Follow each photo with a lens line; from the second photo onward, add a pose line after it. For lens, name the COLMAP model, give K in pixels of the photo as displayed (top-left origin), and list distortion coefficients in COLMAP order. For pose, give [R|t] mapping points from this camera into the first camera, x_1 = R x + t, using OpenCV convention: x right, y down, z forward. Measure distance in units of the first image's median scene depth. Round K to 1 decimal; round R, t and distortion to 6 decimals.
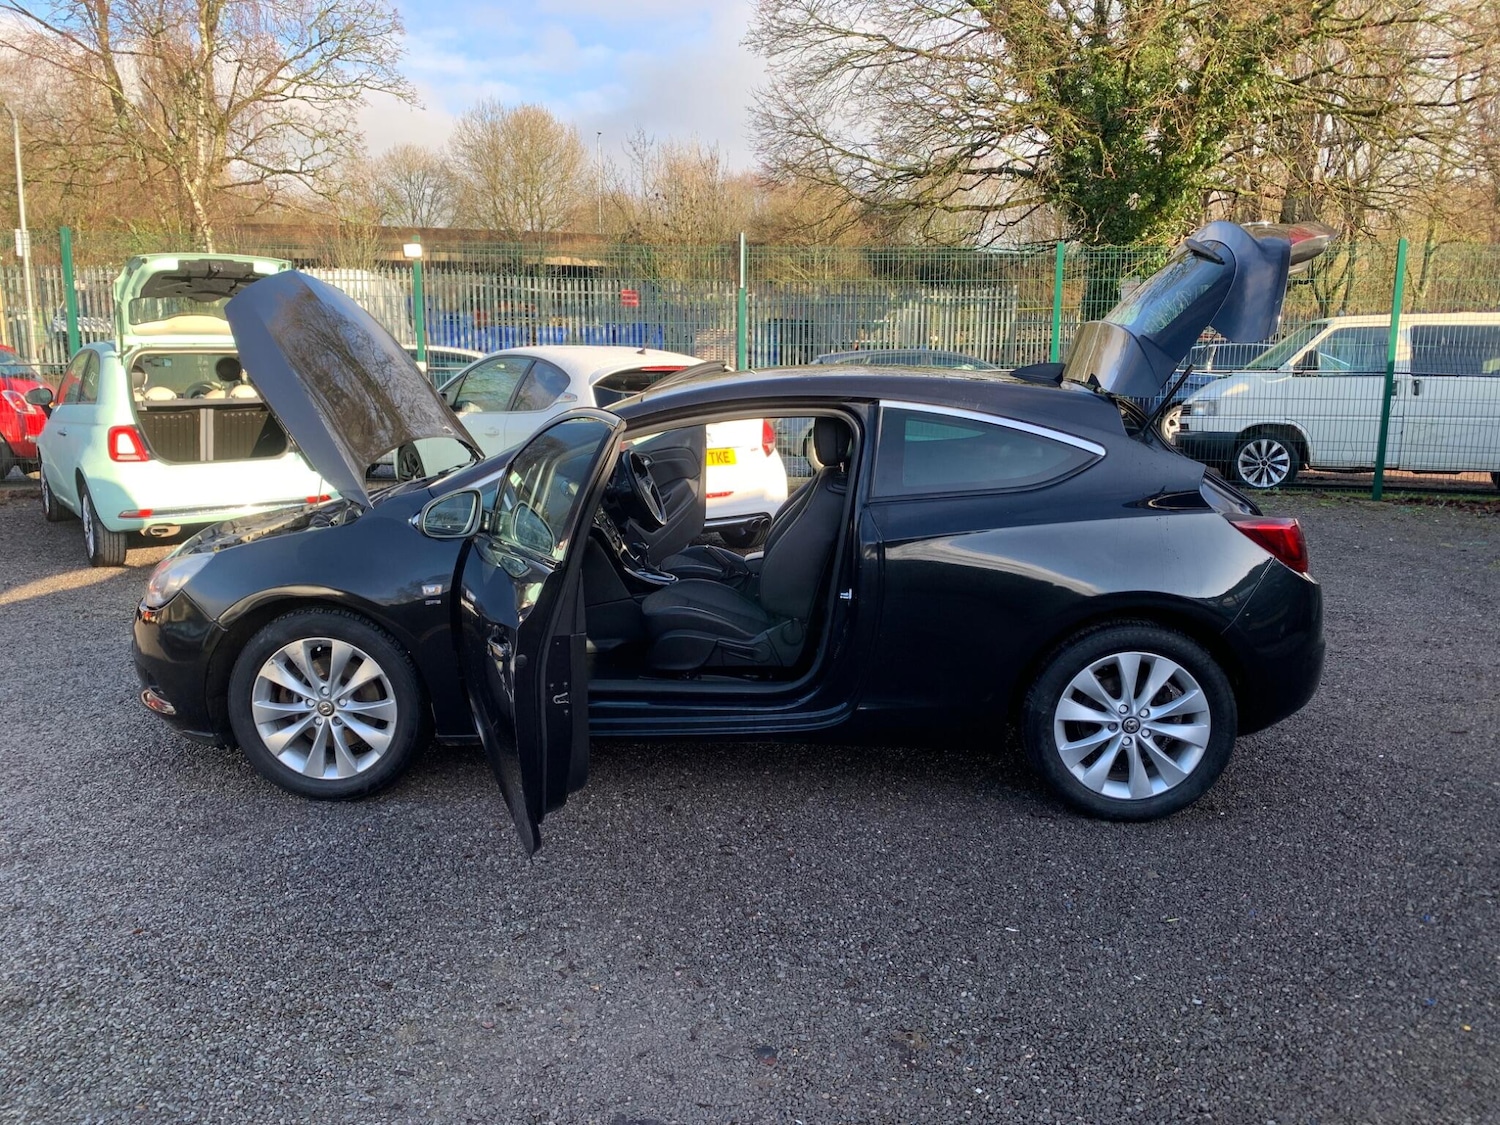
lens RADIAL K [[1137.1, 0, 756.2], [0, 1137.1, 552.6], [0, 0, 1]] dist [0.010144, -0.009680]
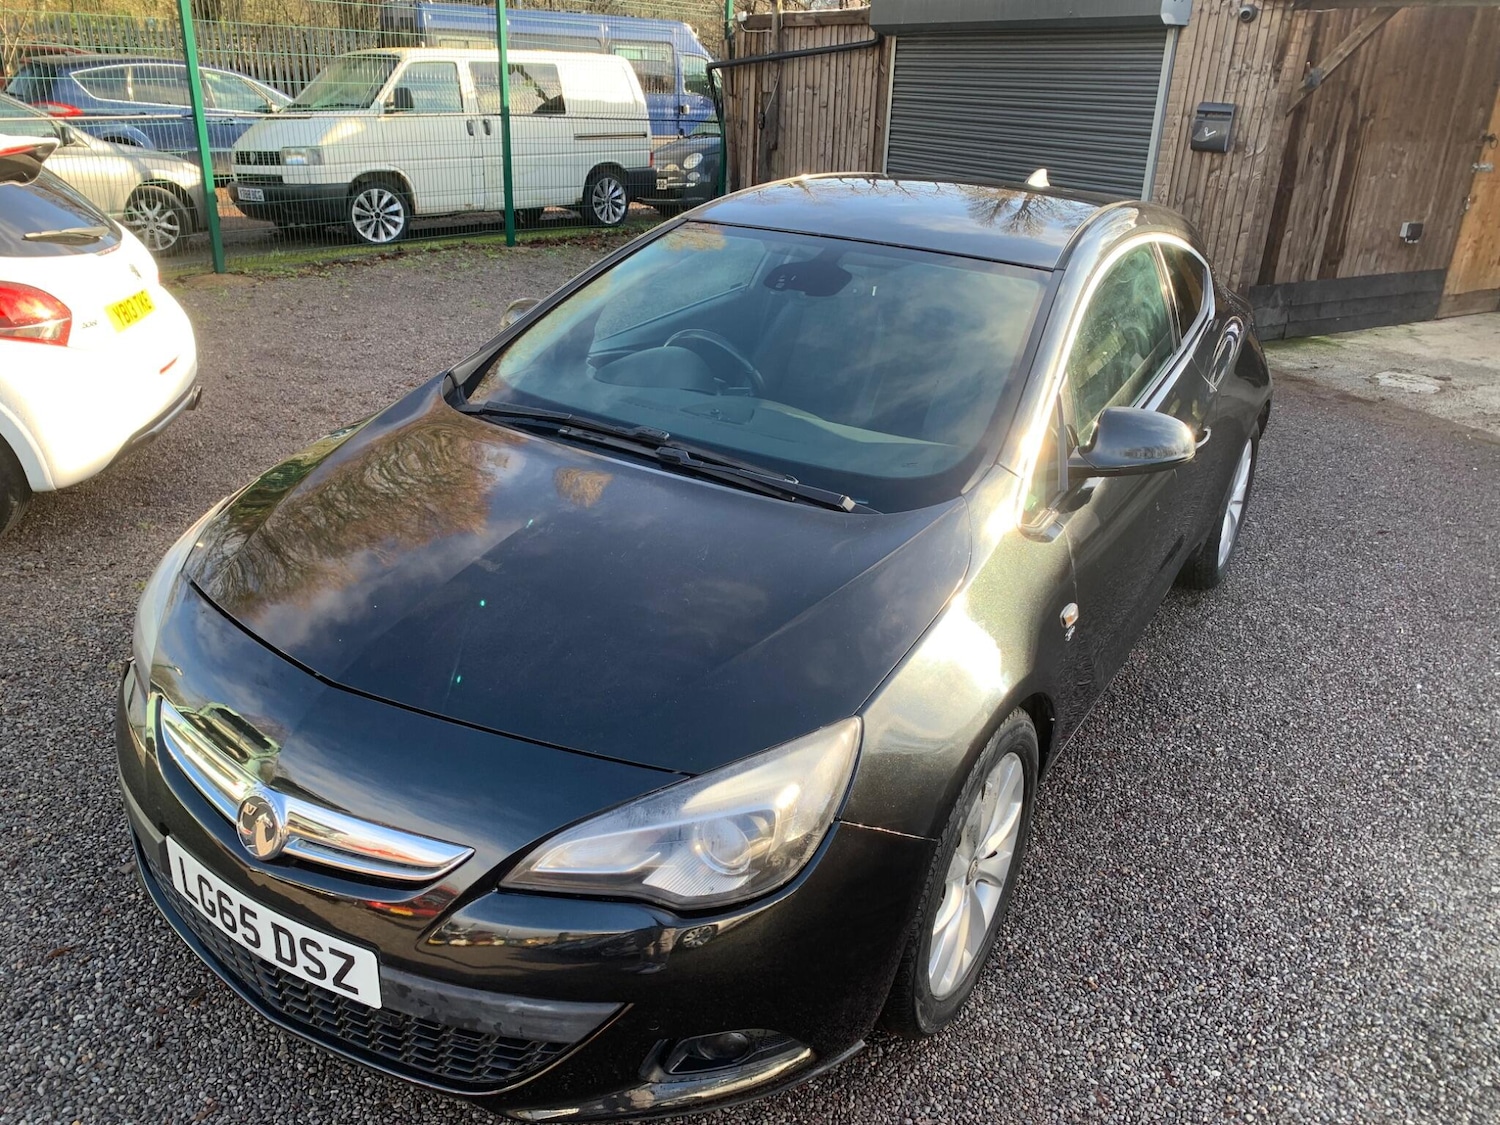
lens RADIAL K [[1137.1, 0, 743.3], [0, 1137.1, 568.8], [0, 0, 1]] dist [0.010144, -0.009680]
pose [[0.466047, -0.341706, 0.816111, -0.556676], [0.125554, 0.938617, 0.321301, -0.137756], [-0.875806, -0.047276, 0.480342, 0.544423]]
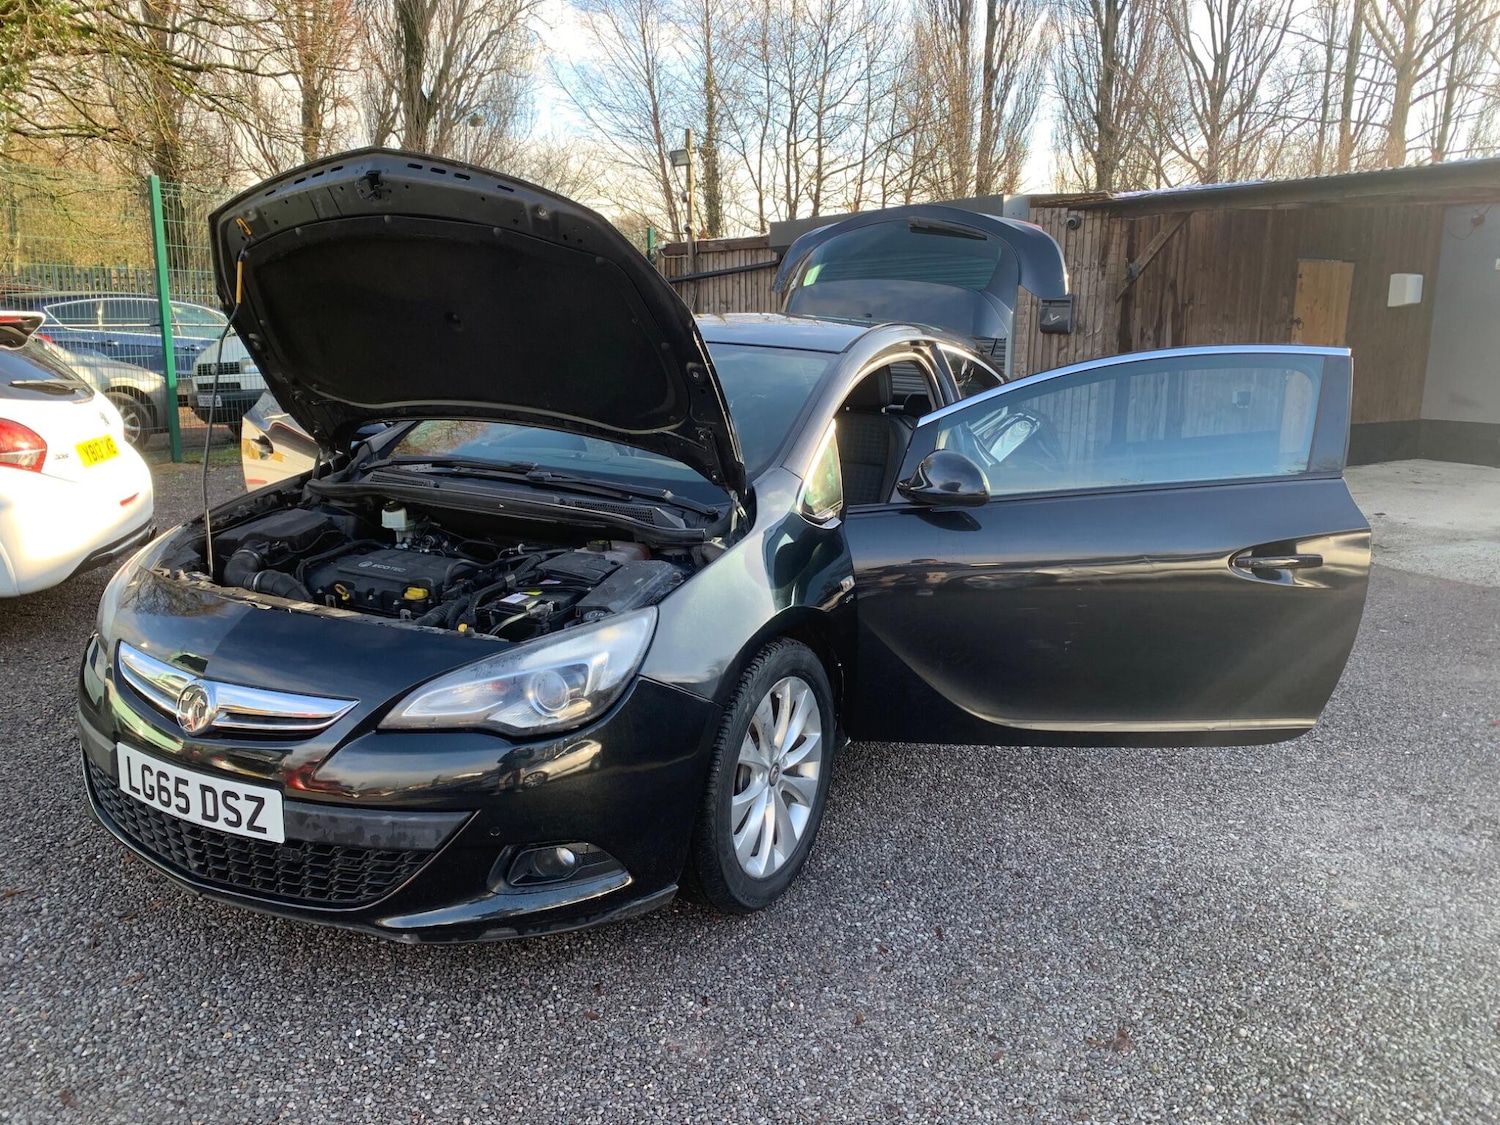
lens RADIAL K [[1137.1, 0, 763.8], [0, 1137.1, 548.9], [0, 0, 1]] dist [0.010144, -0.009680]
pose [[0.407983, -0.179277, 0.895215, -0.656633], [0.152071, 0.980178, 0.126987, -0.065809], [-0.900235, 0.084328, 0.427159, 0.447775]]
